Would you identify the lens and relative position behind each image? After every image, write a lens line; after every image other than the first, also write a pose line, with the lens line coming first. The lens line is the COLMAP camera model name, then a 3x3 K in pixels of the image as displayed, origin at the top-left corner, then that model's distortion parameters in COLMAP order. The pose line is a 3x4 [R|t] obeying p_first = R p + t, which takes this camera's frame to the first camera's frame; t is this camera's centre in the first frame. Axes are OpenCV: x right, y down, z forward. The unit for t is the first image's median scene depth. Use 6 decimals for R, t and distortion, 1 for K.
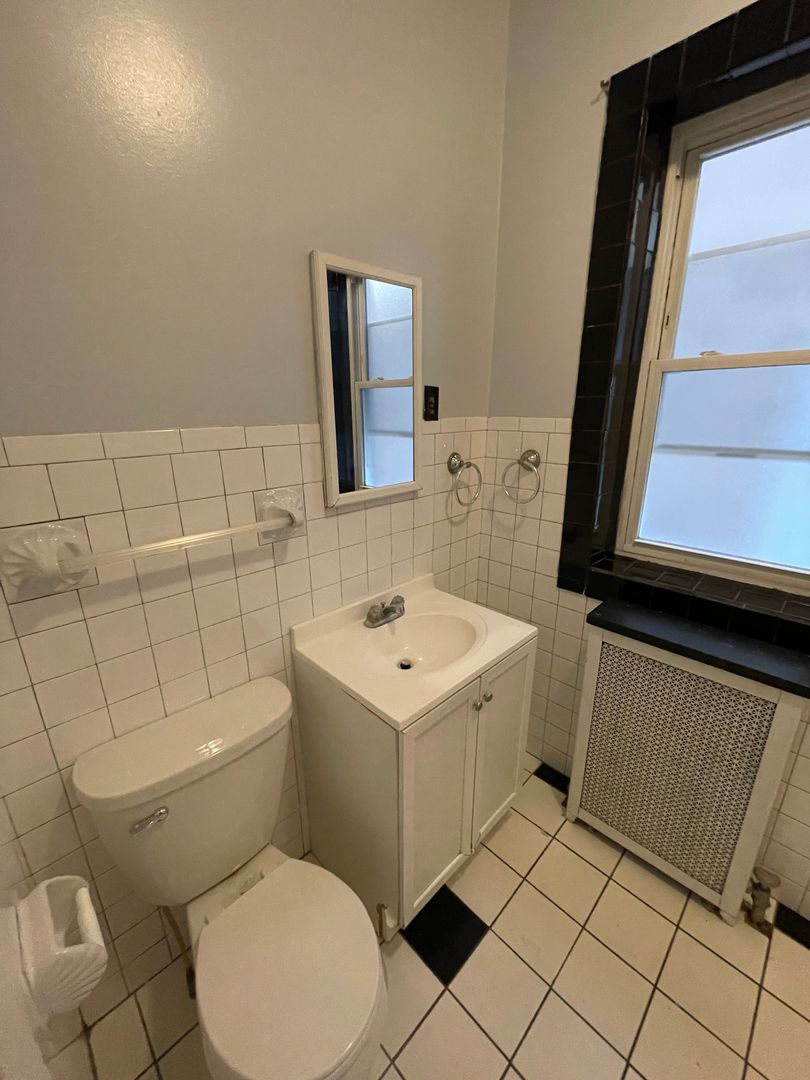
lens RADIAL K [[437.8, 0, 407.7], [0, 437.8, 542.7], [0, 0, 1]] dist [-0.003432, -0.000353]
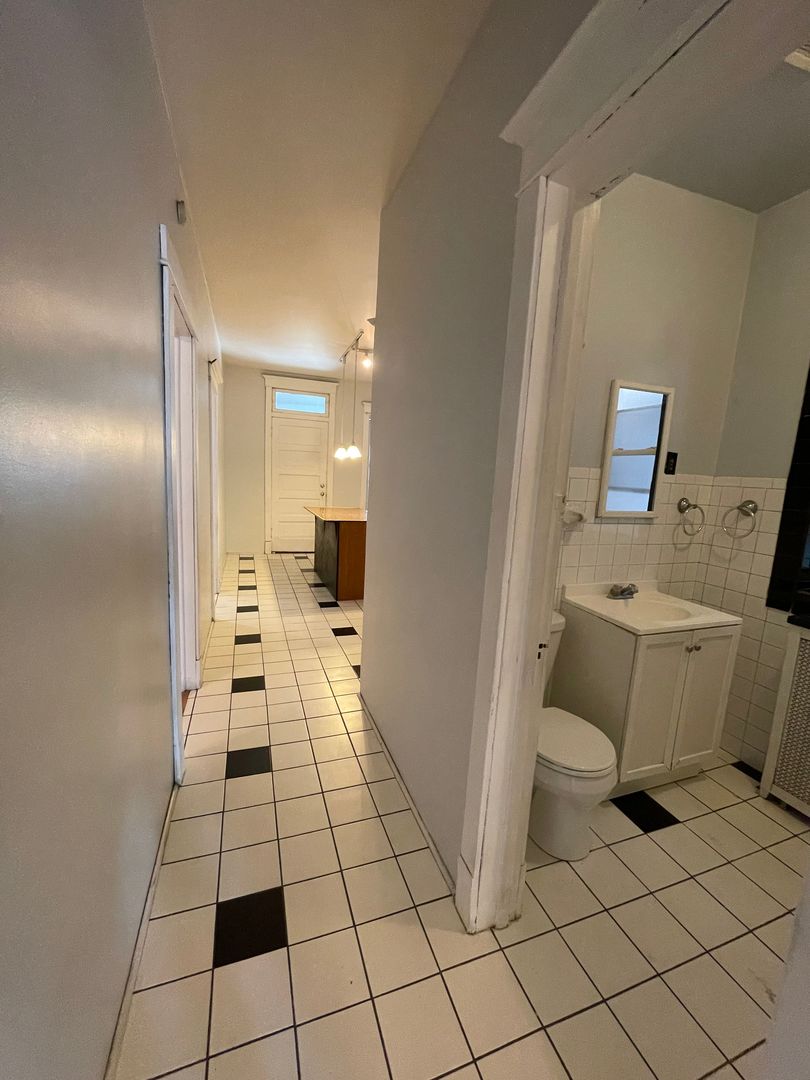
lens RADIAL K [[437.8, 0, 404.7], [0, 437.8, 542.7], [0, 0, 1]] dist [-0.003432, -0.000353]
pose [[0.904933, 0.116577, -0.409275, -0.118086], [-0.179606, 0.976518, -0.118972, 0.272164], [0.385795, 0.181170, 0.904621, -0.621502]]
